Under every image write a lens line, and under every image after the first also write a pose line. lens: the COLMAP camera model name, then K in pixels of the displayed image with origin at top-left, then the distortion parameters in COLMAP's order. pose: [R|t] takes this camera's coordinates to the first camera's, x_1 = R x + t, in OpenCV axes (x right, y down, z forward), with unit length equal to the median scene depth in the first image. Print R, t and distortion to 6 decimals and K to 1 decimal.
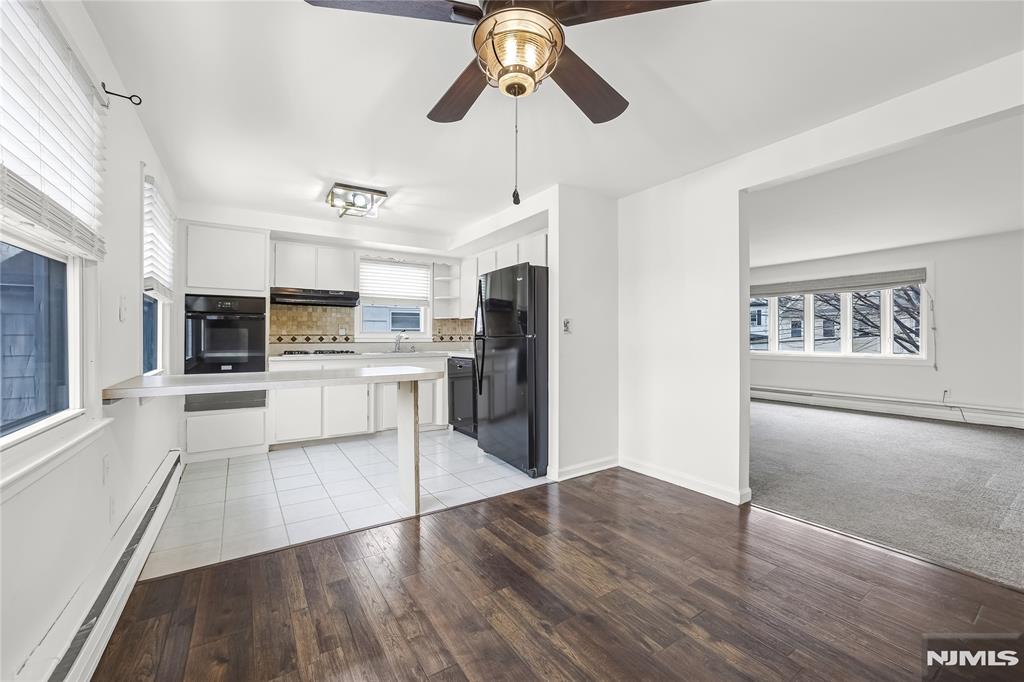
lens RADIAL K [[415.6, 0, 508.3], [0, 415.6, 333.3], [0, 0, 1]] dist [-0.009633, 0.005881]
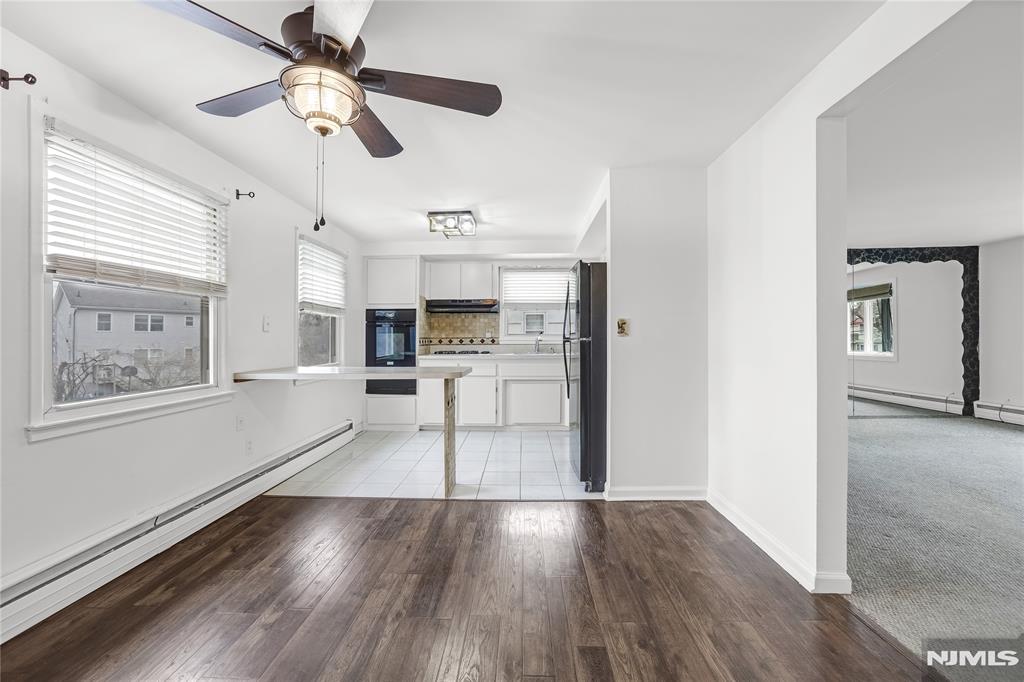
lens RADIAL K [[415.6, 0, 505.5], [0, 415.6, 334.5], [0, 0, 1]] dist [-0.009633, 0.005881]
pose [[0.815612, -0.008942, -0.578530, 0.356030], [0.010032, 0.999949, -0.001312, -0.002993], [0.578512, -0.004733, 0.815660, 0.110578]]
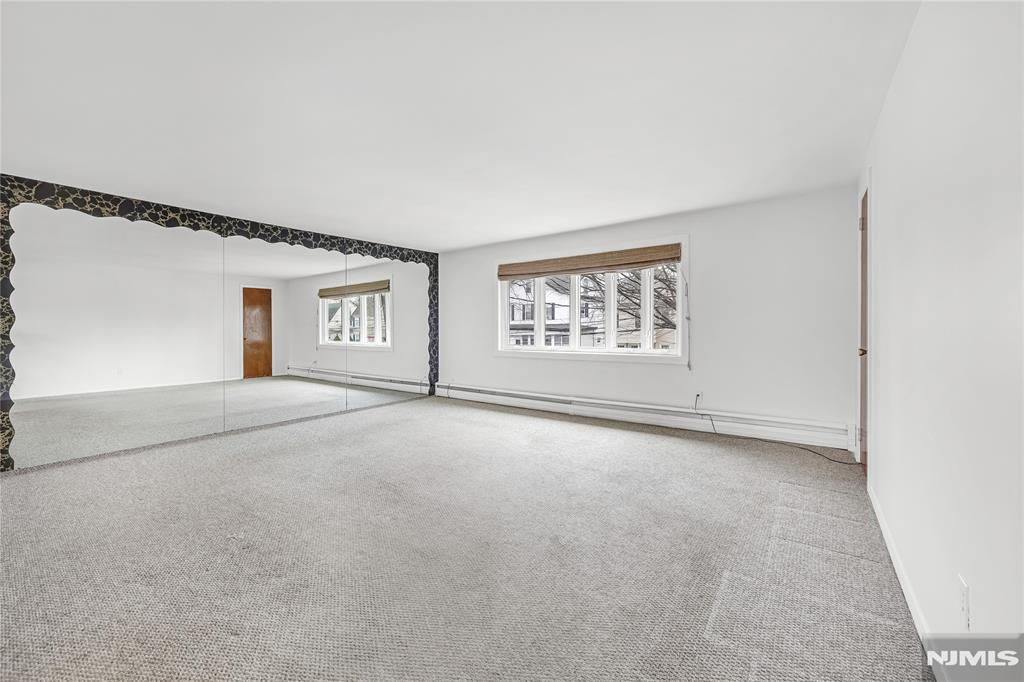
lens RADIAL K [[415.6, 0, 501.9], [0, 415.6, 334.5], [0, 0, 1]] dist [-0.009633, 0.005881]
pose [[0.953209, -0.007813, 0.302211, 0.546806], [0.000875, 0.999733, 0.023085, 0.001315], [-0.302311, -0.021740, 0.952961, 0.421230]]
